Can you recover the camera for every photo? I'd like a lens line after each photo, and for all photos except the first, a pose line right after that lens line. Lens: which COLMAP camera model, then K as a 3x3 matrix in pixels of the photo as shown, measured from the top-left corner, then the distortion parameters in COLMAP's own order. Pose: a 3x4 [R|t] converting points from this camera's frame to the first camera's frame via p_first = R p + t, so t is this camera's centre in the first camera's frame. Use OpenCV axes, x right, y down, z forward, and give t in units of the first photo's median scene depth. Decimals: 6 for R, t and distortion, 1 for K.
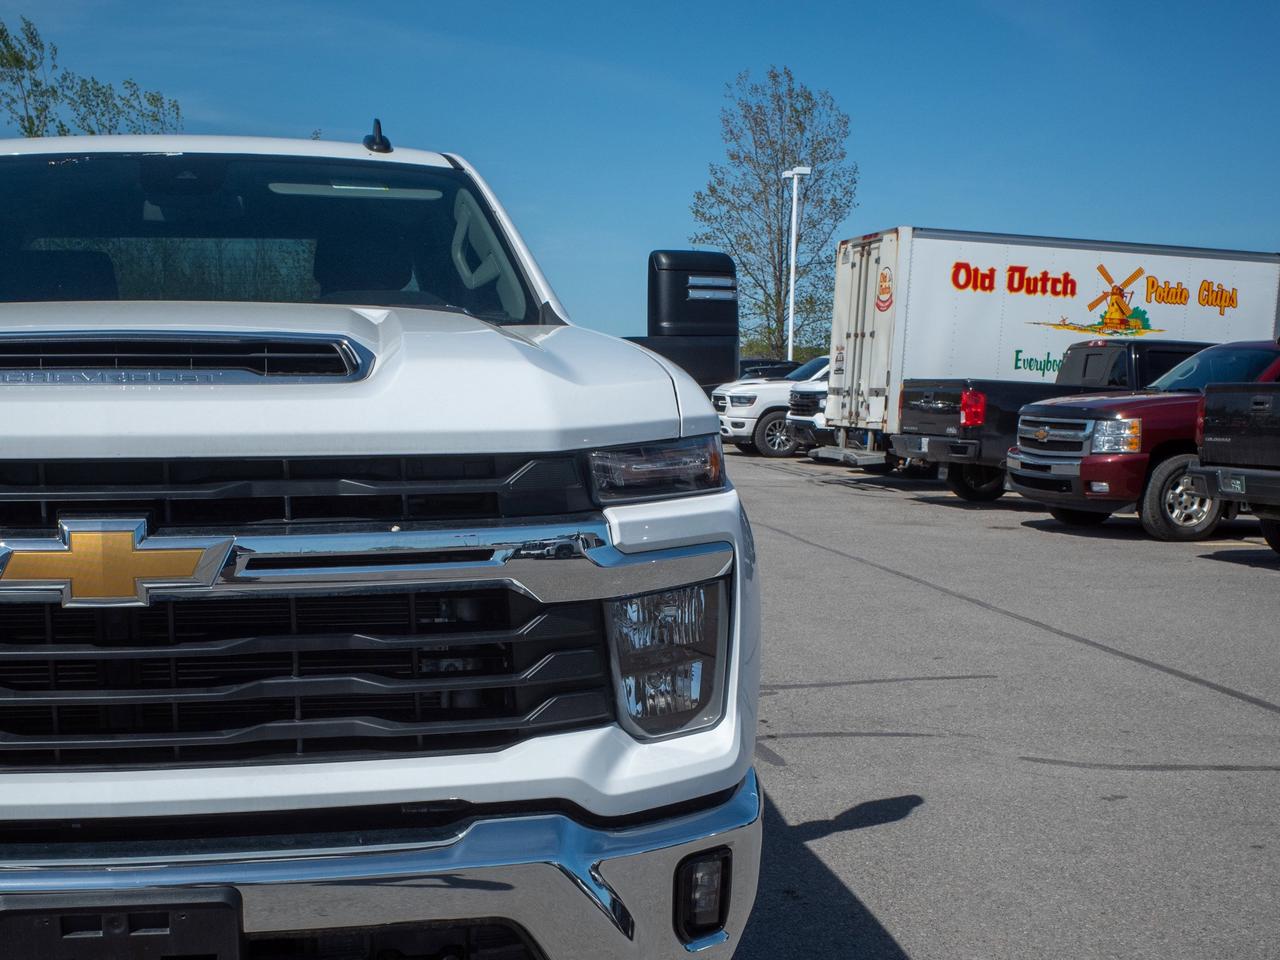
lens RADIAL K [[1858.5, 0, 590.0], [0, 1858.5, 618.0], [0, 0, 1]] dist [-0.054233, 0.058679]
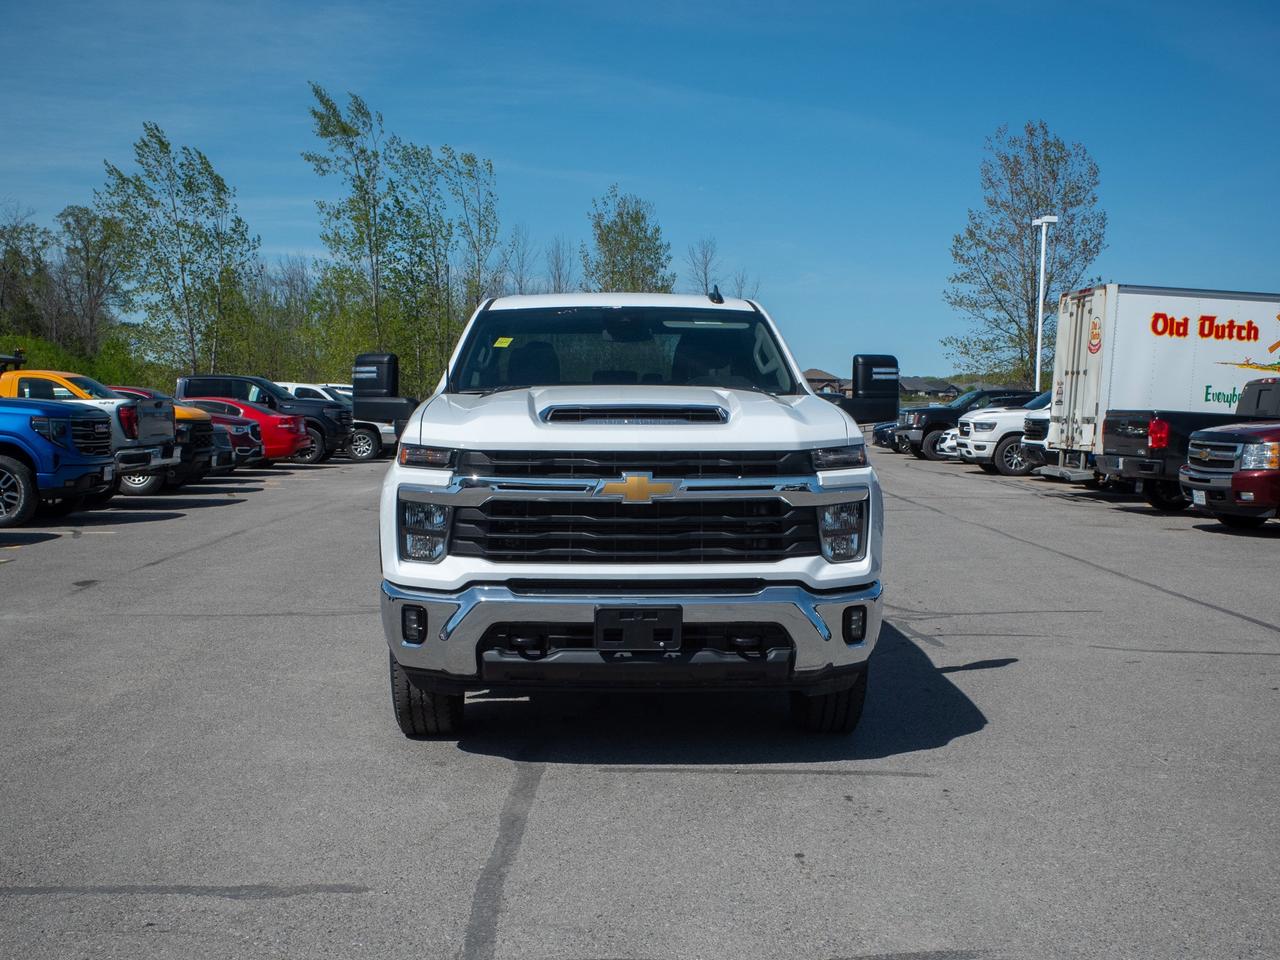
lens RADIAL K [[1770.6, 0, 611.4], [0, 1770.6, 591.5], [0, 0, 1]] dist [-0.054566, 0.024462]
pose [[0.990333, 0.014724, -0.137930, 0.008245], [-0.017842, 0.999612, -0.021398, 0.020788], [0.137561, 0.023652, 0.990211, -0.186552]]
